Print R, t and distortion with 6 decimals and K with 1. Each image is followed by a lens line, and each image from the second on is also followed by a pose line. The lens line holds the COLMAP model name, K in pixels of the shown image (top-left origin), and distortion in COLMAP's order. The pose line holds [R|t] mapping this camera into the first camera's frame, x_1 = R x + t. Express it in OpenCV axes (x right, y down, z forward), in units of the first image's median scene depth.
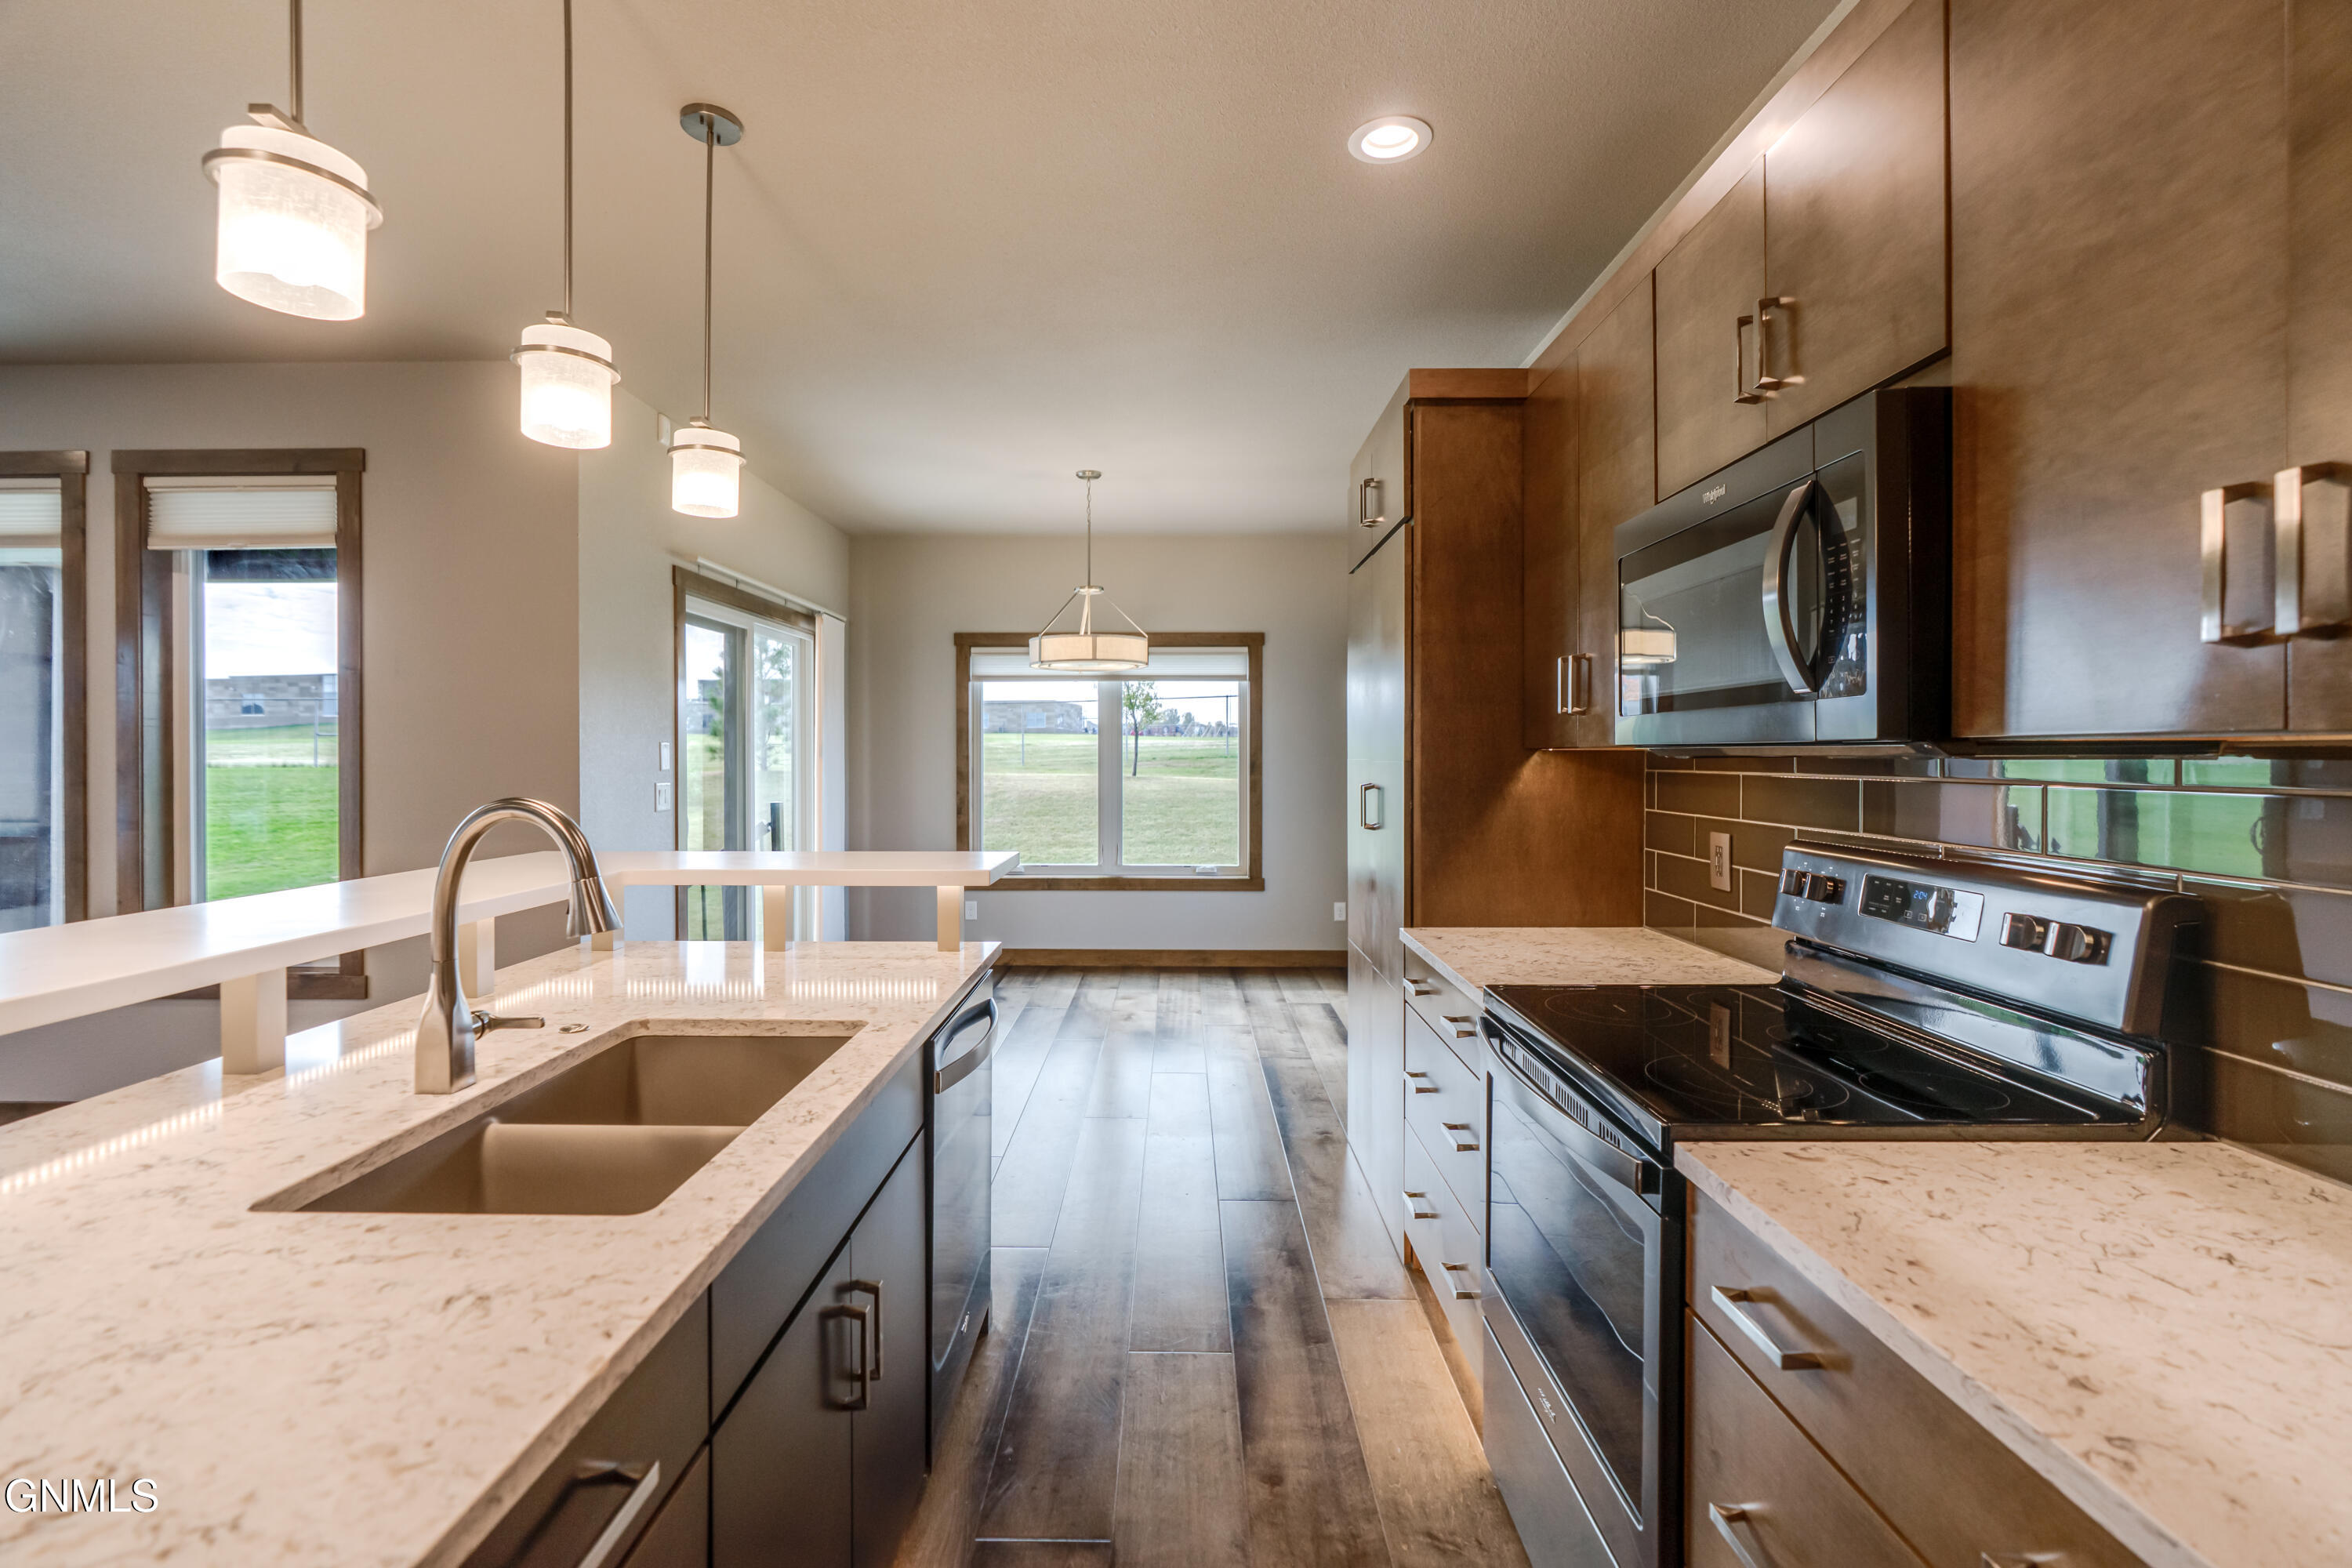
lens RADIAL K [[1124.5, 0, 1172.8], [0, 1124.5, 766.7], [0, 0, 1]] dist [0.000053, 0.001086]
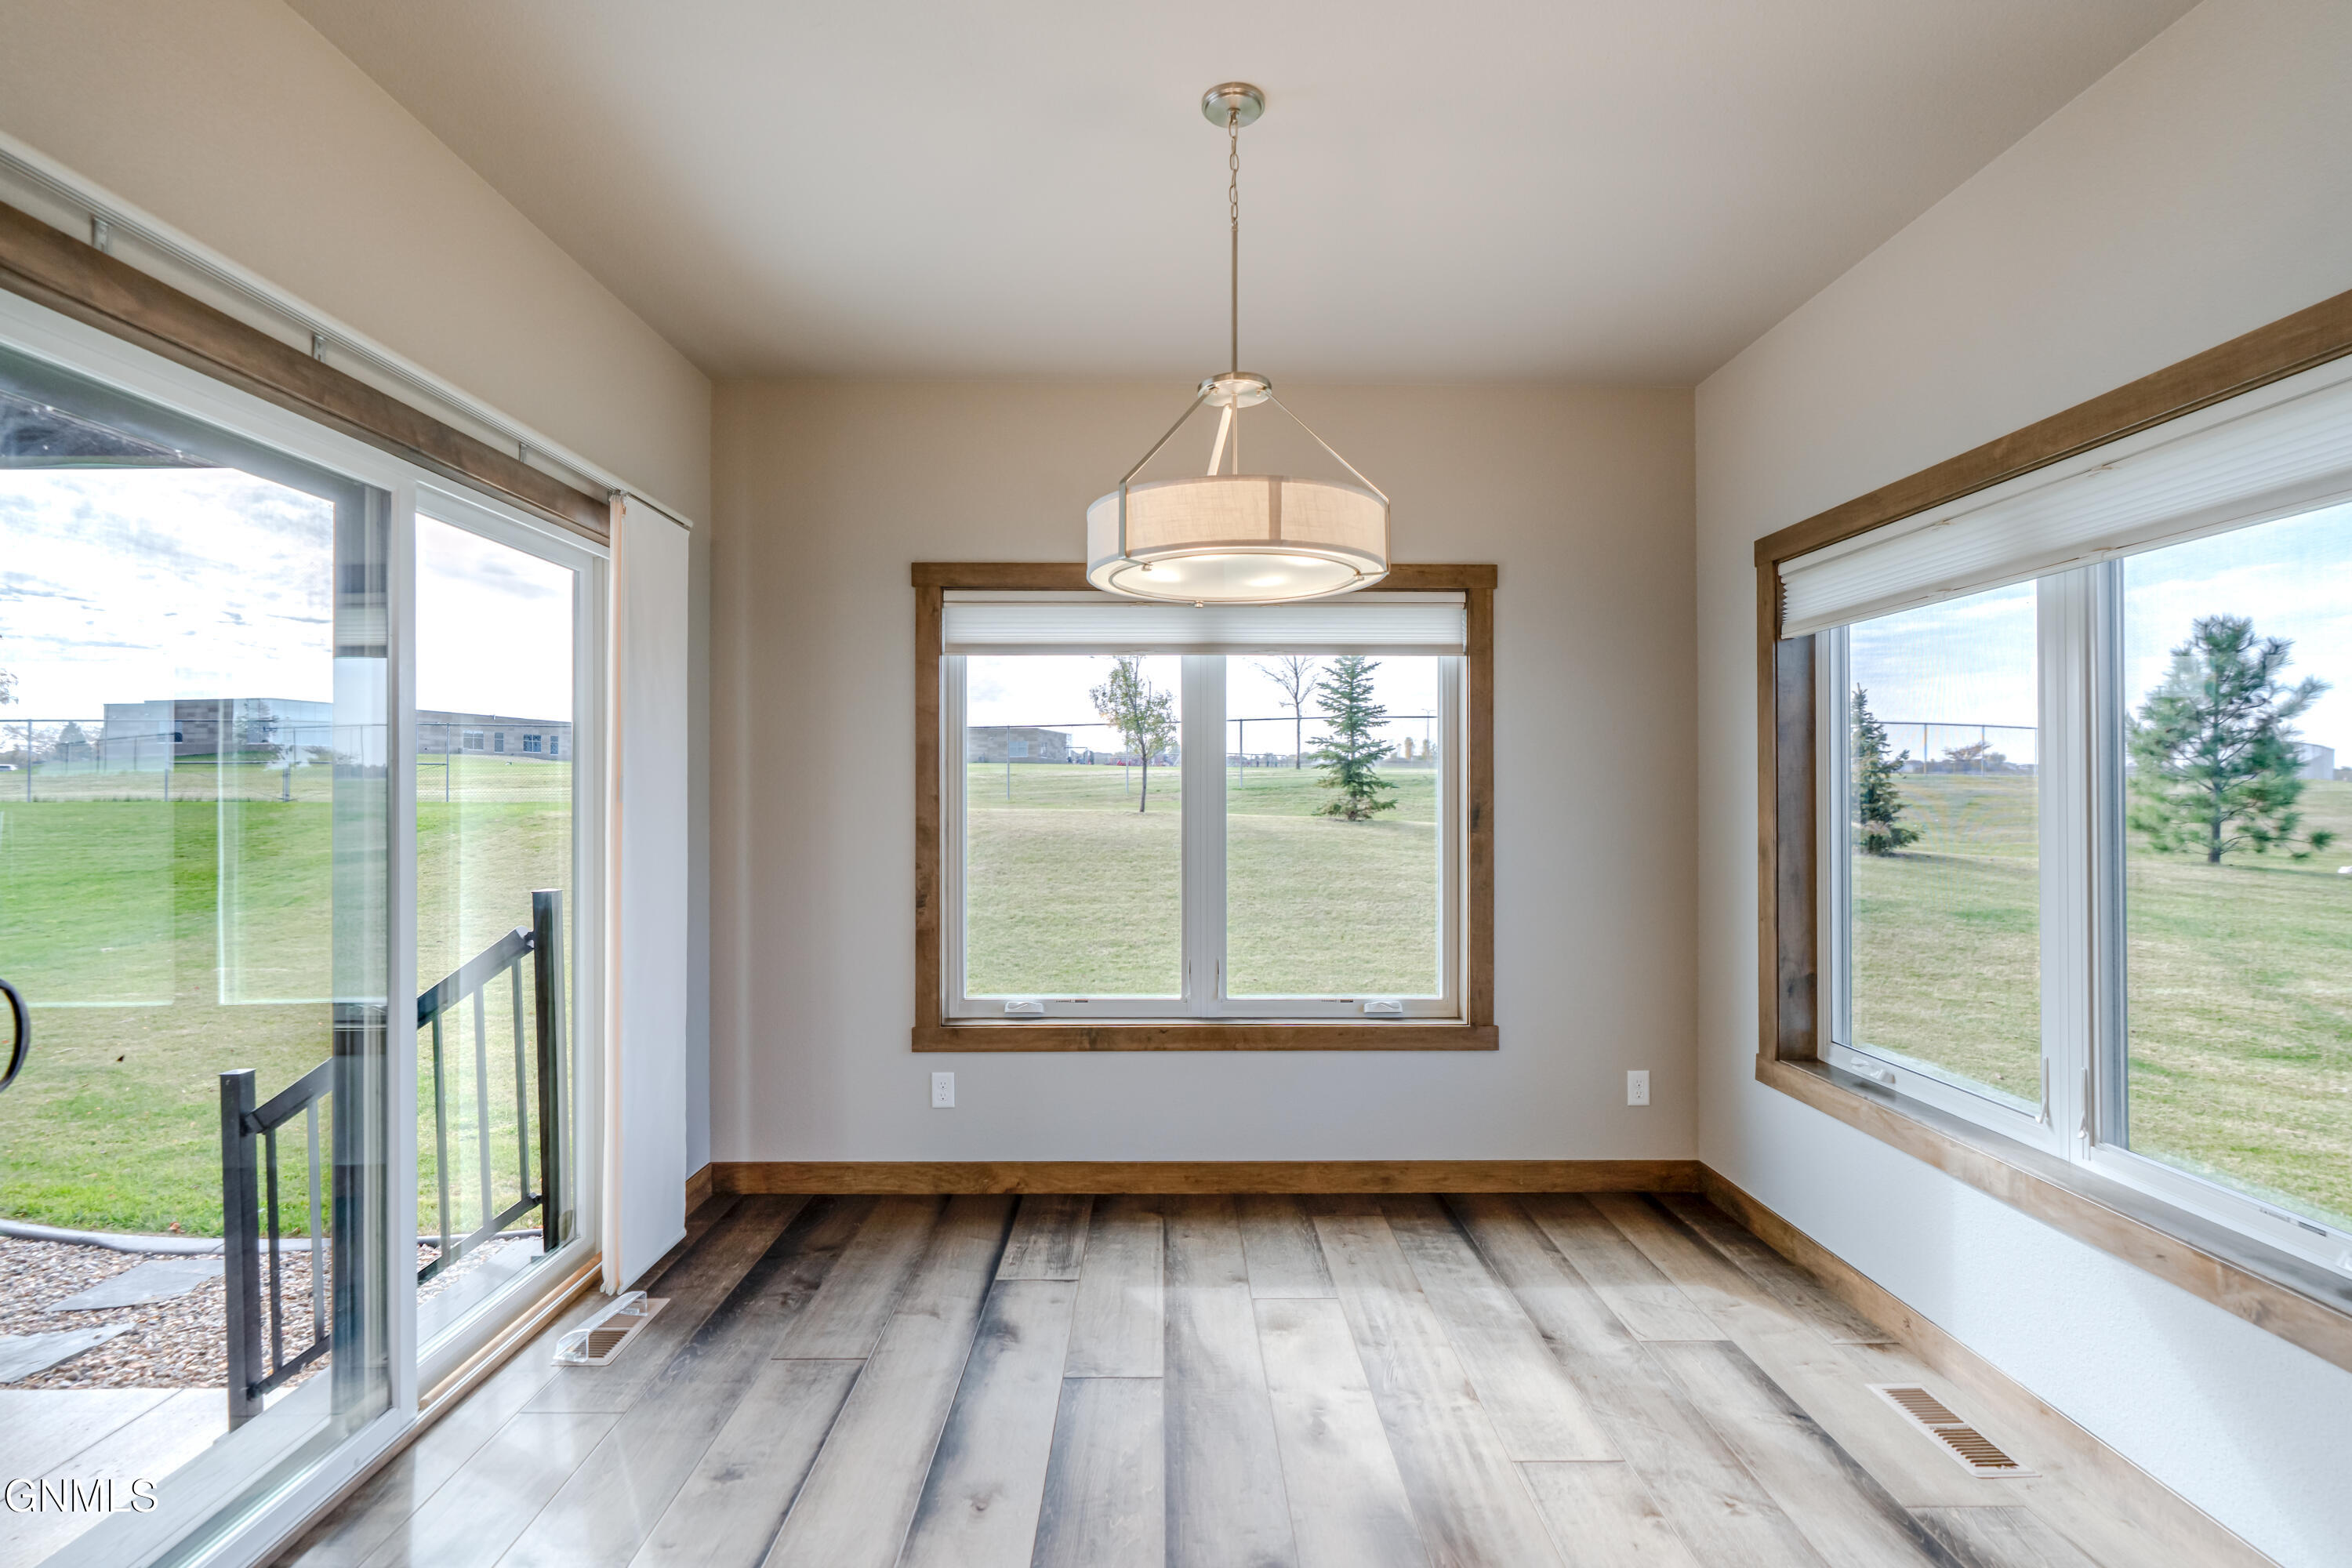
lens RADIAL K [[1154.9, 0, 1183.5], [0, 1154.9, 789.6], [0, 0, 1]] dist [0.000025, 0.000257]
pose [[0.999783, -0.000042, 0.020845, -0.078081], [0.000188, 0.999975, -0.007005, -0.008692], [-0.020844, 0.007008, 0.999758, 0.455562]]
